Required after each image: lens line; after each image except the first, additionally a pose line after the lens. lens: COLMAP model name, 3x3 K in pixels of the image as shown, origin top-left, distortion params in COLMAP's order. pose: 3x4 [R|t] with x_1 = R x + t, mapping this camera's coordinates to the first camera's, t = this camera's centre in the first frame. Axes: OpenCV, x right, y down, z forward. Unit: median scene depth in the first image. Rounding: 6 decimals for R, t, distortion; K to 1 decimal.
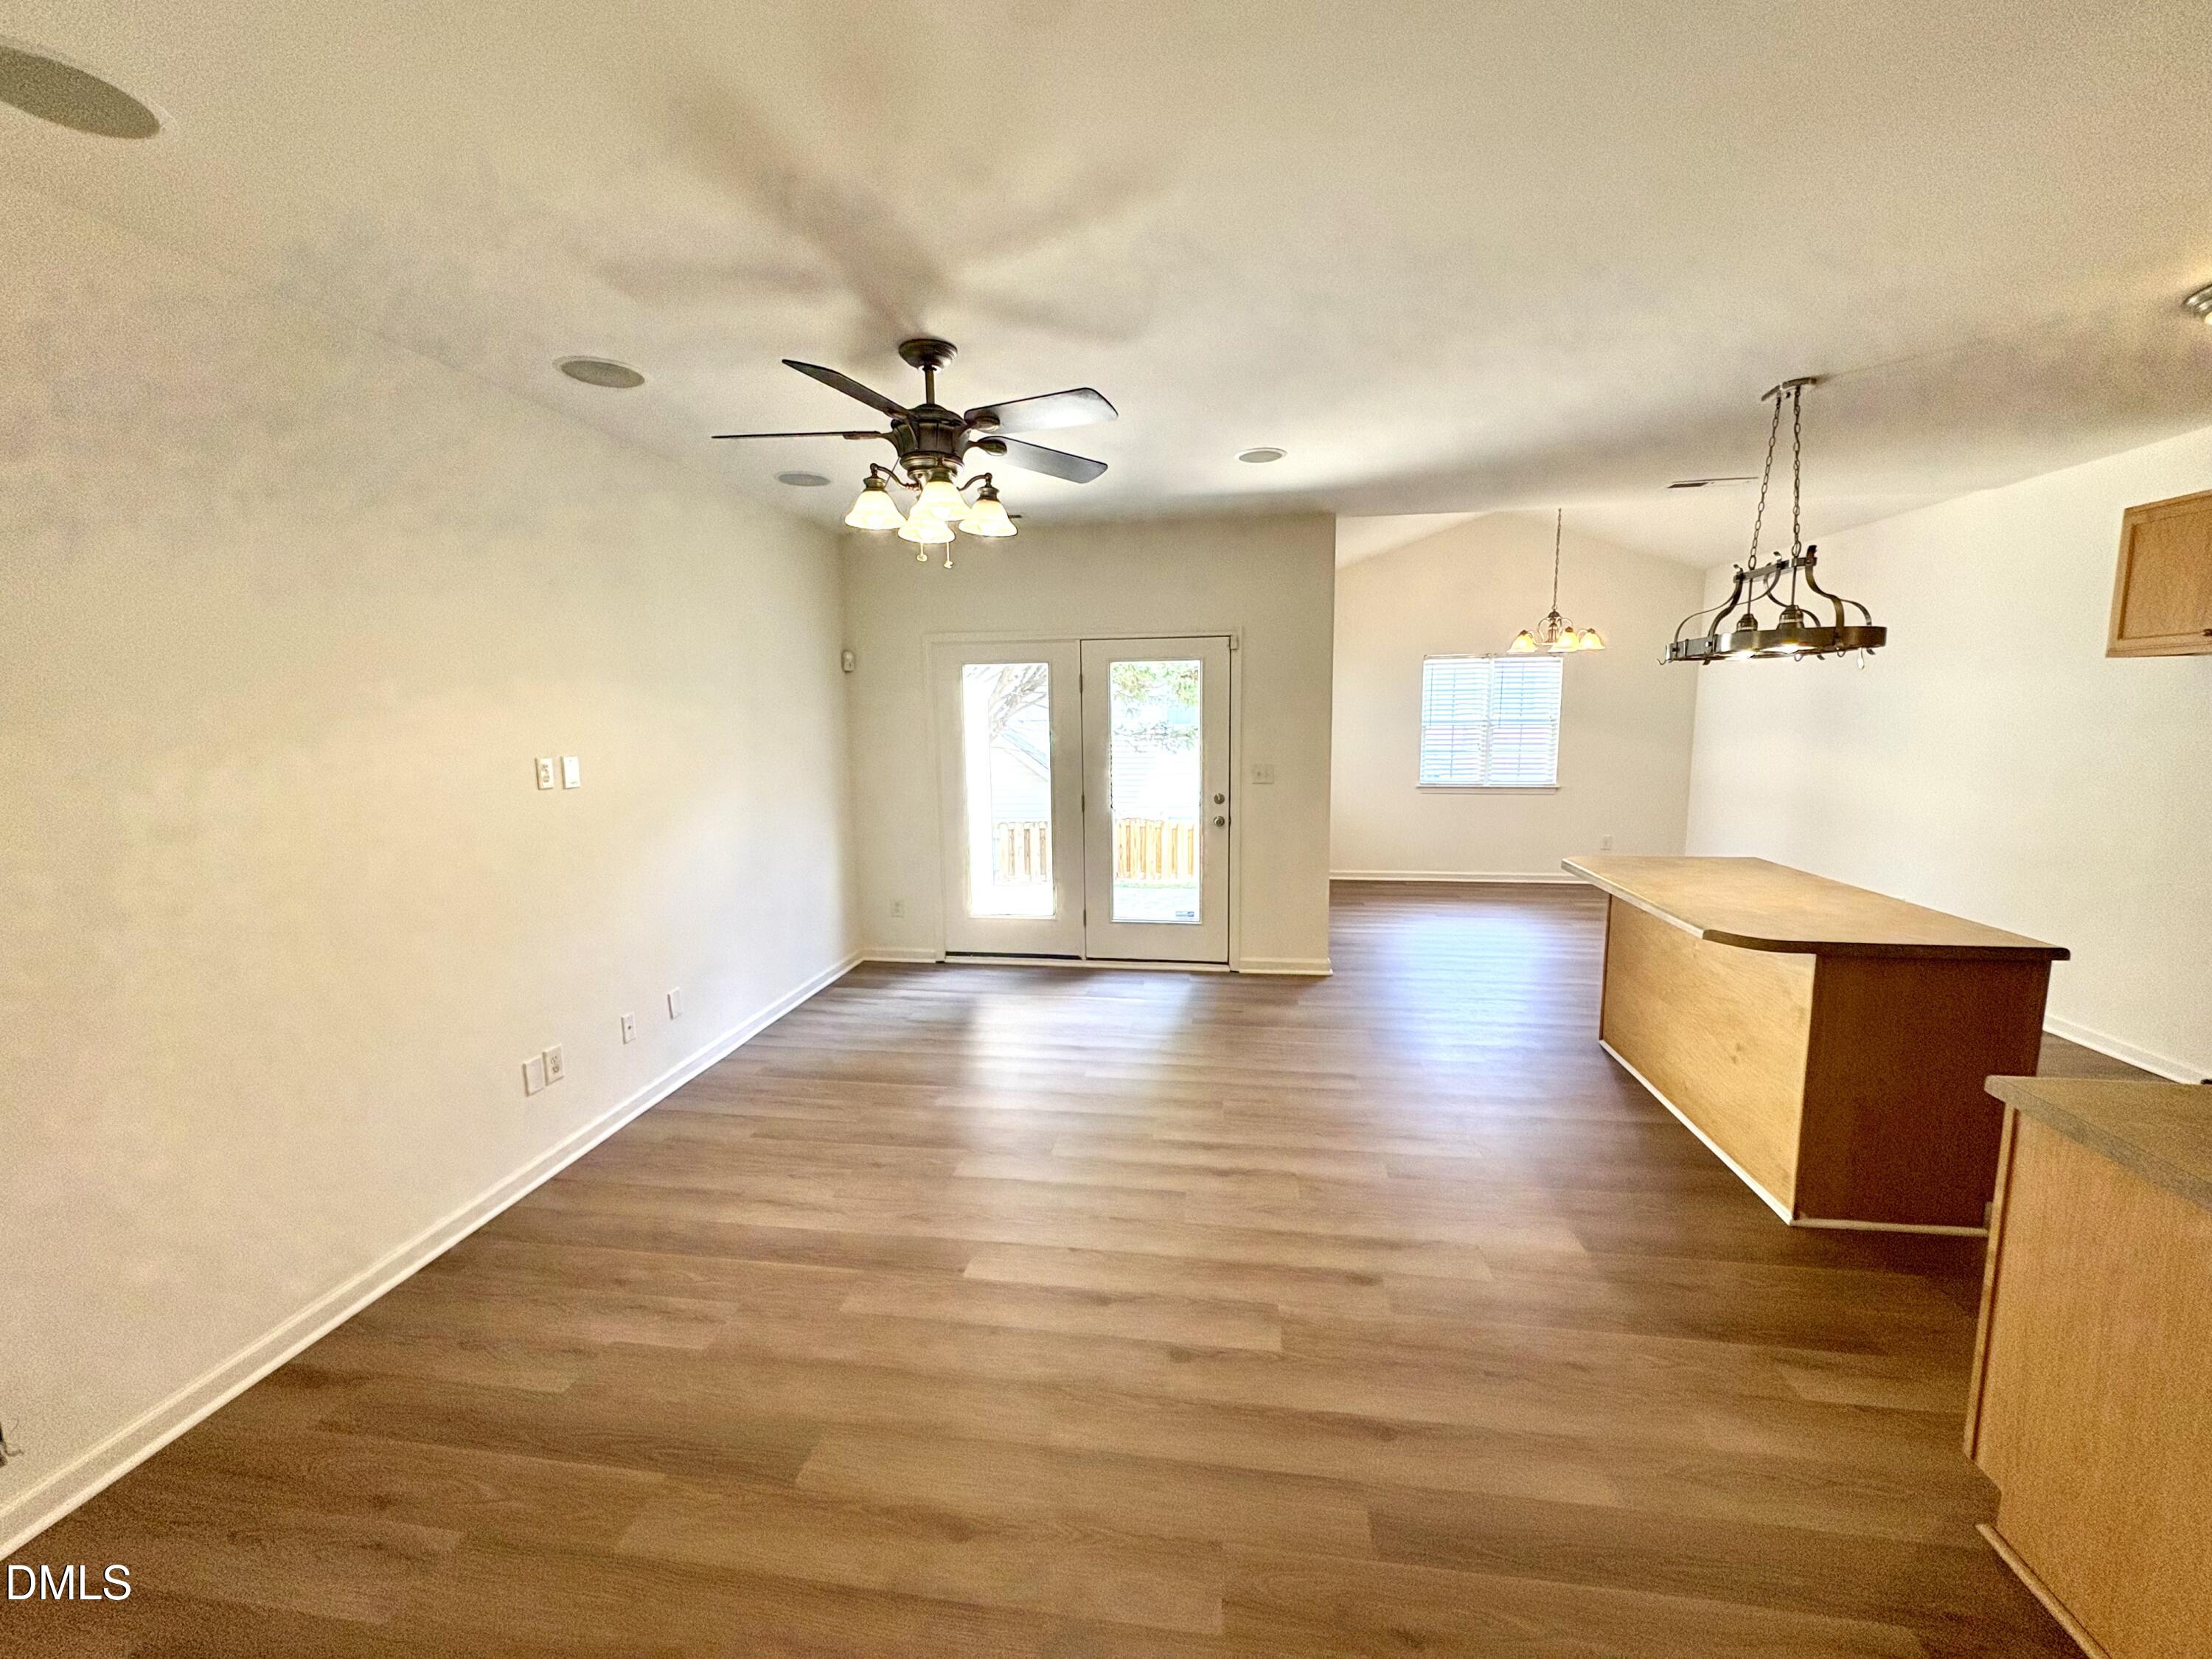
lens RADIAL K [[891.4, 0, 1106.0], [0, 891.4, 829.5], [0, 0, 1]] dist [0.001584, 0.000092]
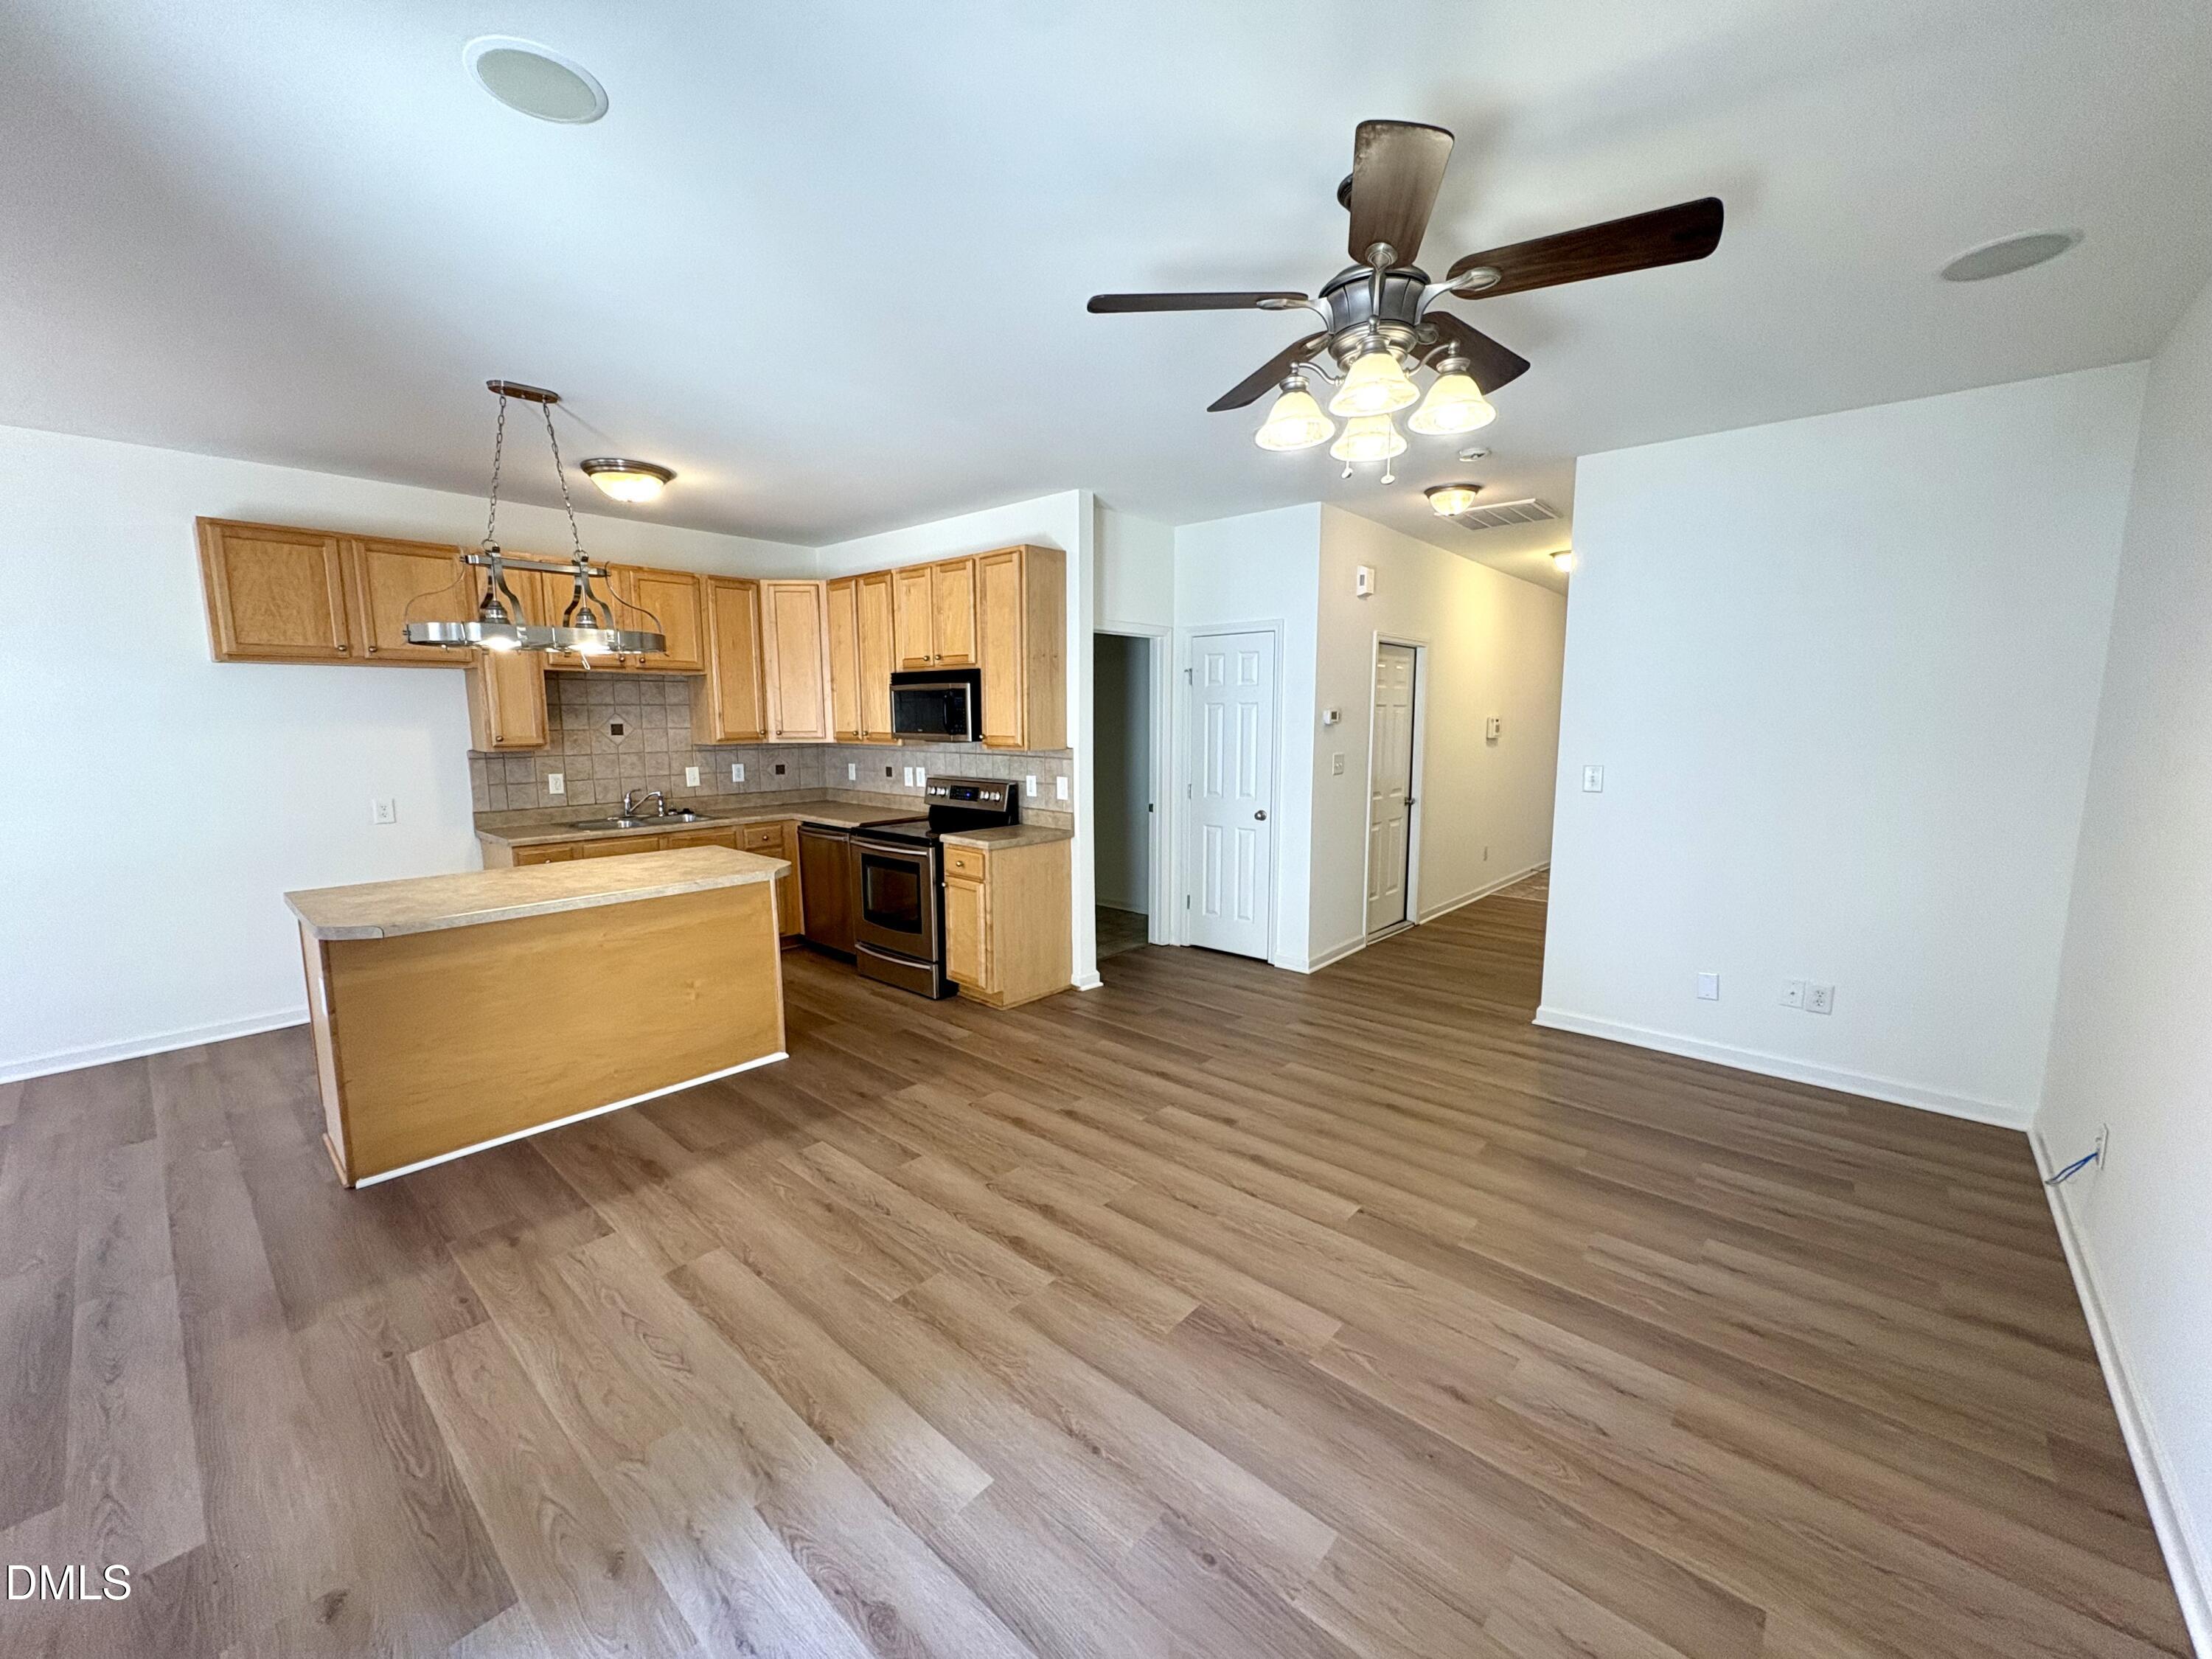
lens RADIAL K [[891.4, 0, 1106.0], [0, 891.4, 829.5], [0, 0, 1]] dist [0.001584, 0.000092]
pose [[-0.831711, -0.062958, 0.551628, -0.544384], [0.085744, 0.967065, 0.239652, -0.269976], [-0.548548, 0.246620, -0.798921, 2.180909]]
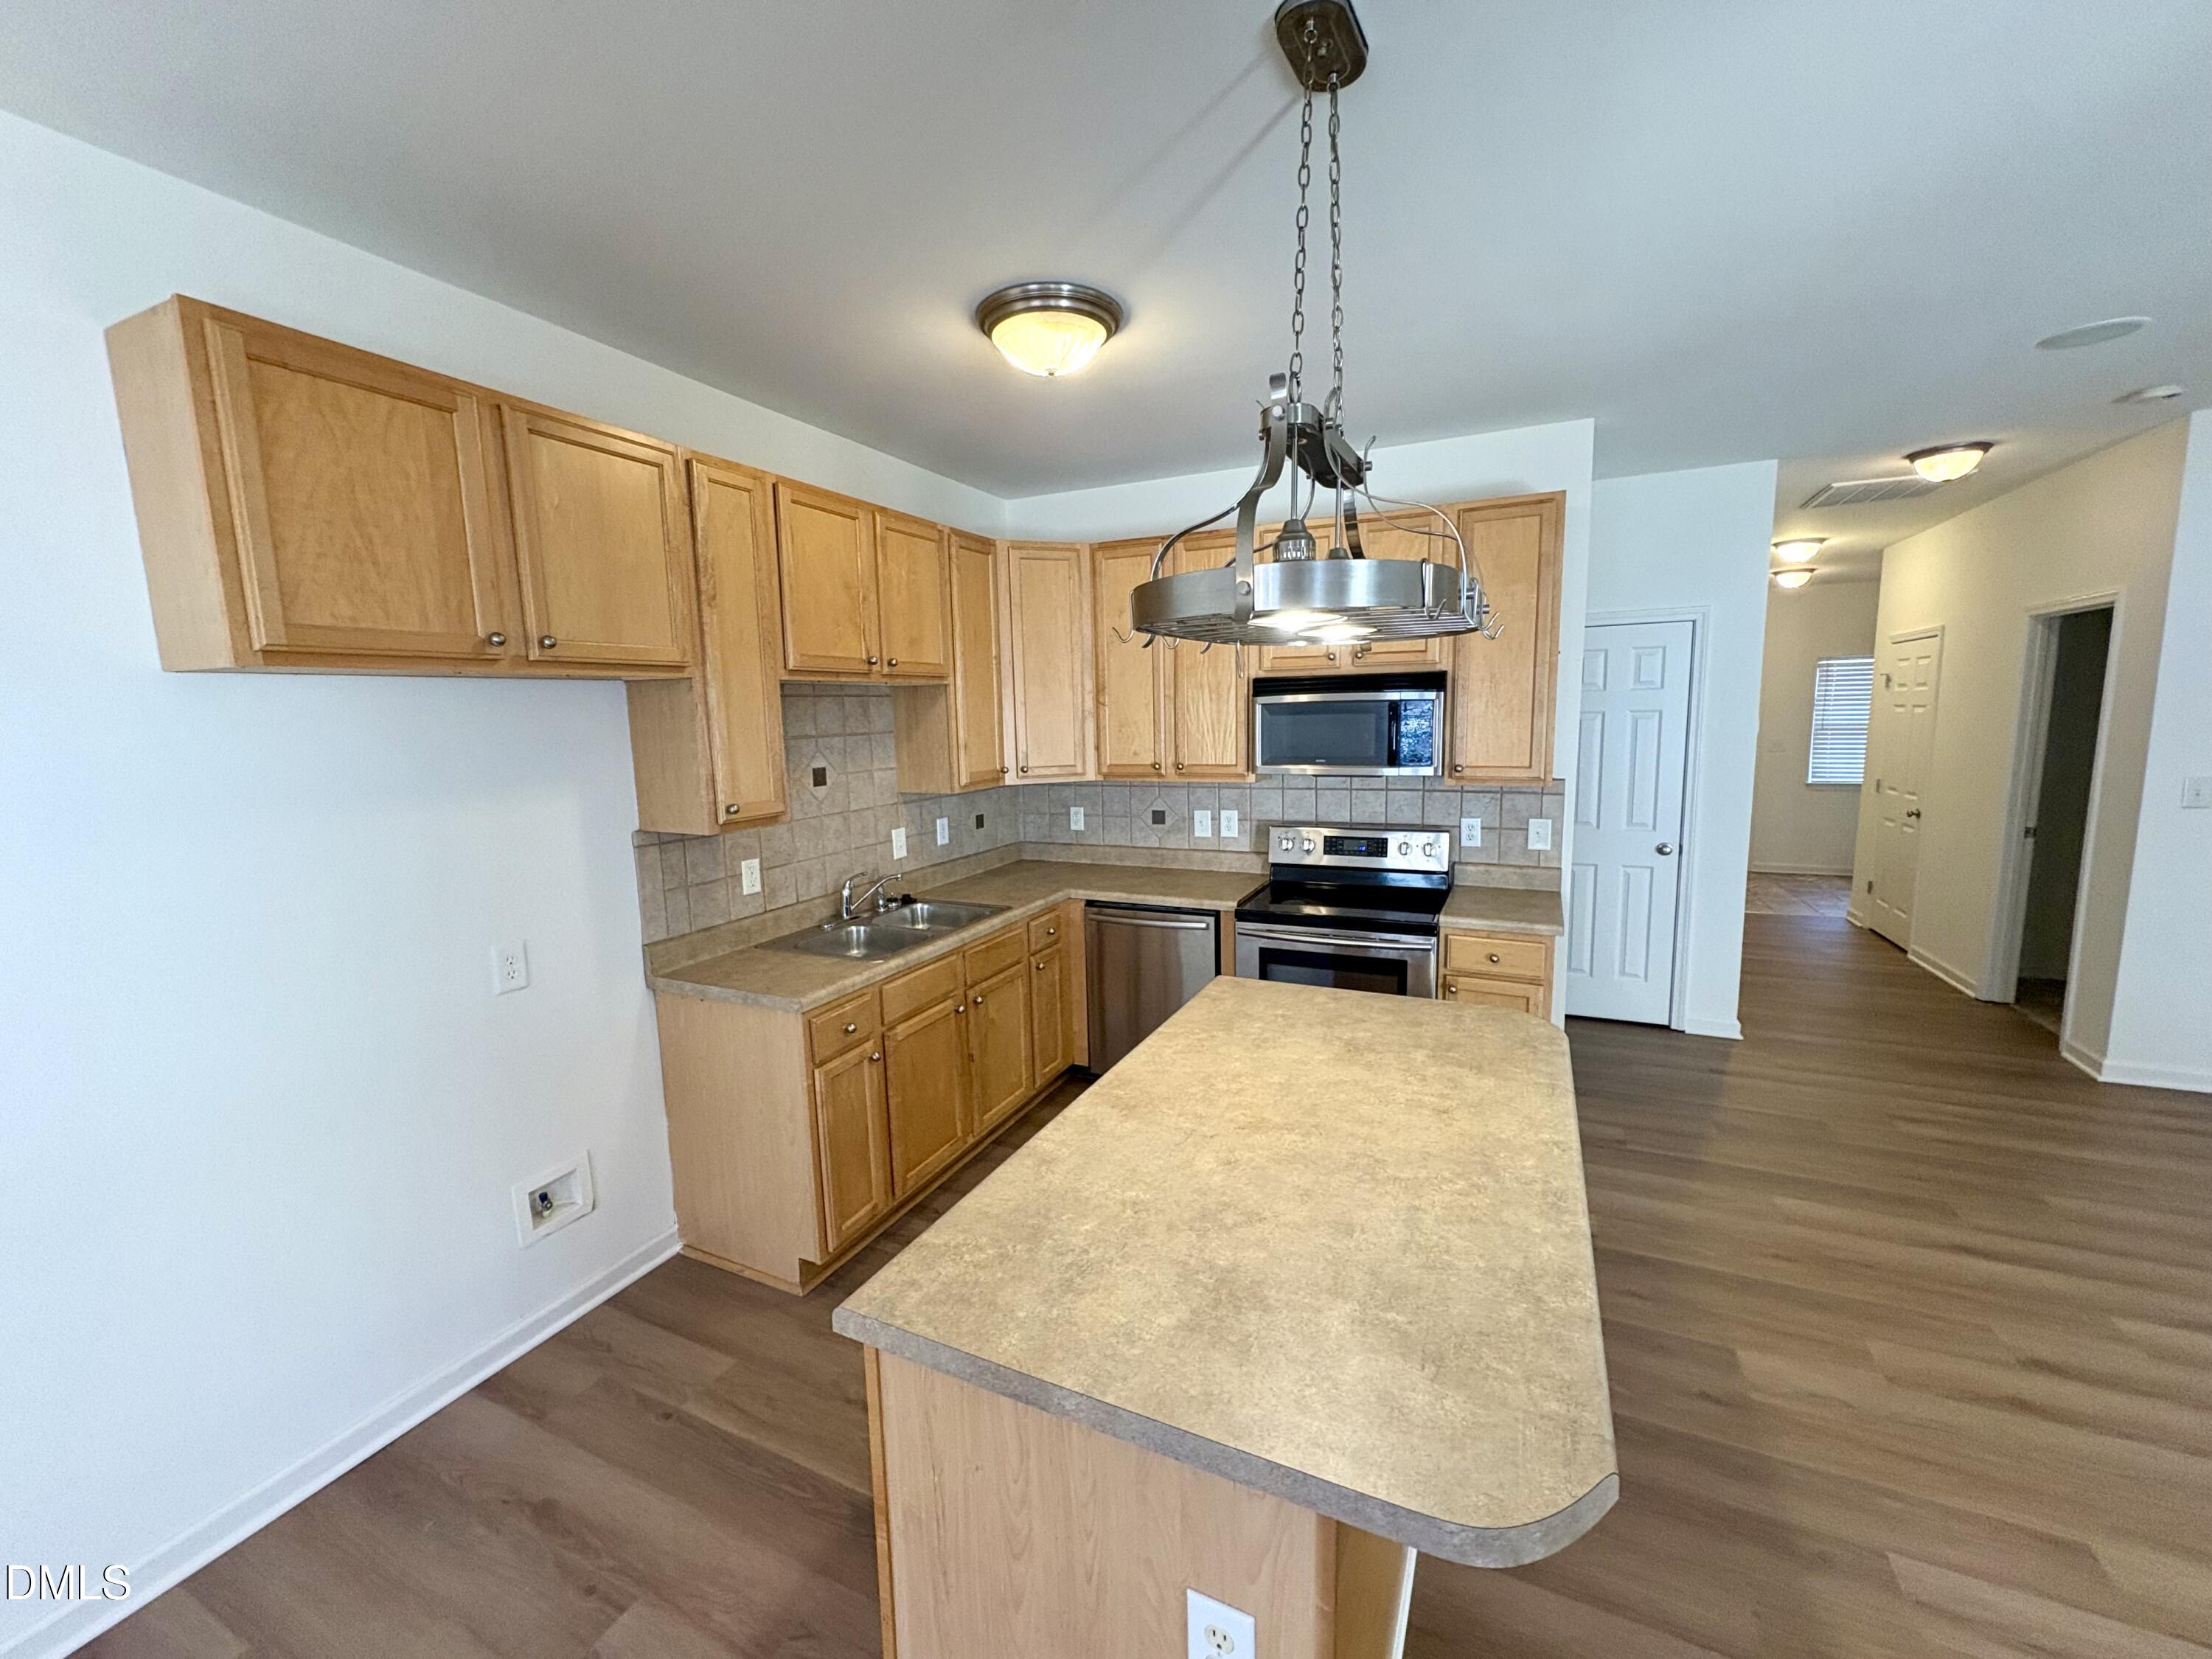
lens RADIAL K [[882.4, 0, 1106.0], [0, 882.4, 829.5], [0, 0, 1]] dist [-0.001308, -0.000052]
pose [[-0.955163, -0.008631, 0.295955, 1.019842], [0.072229, 0.962583, 0.261182, -0.328223], [-0.287136, 0.270848, -0.918801, 2.132091]]
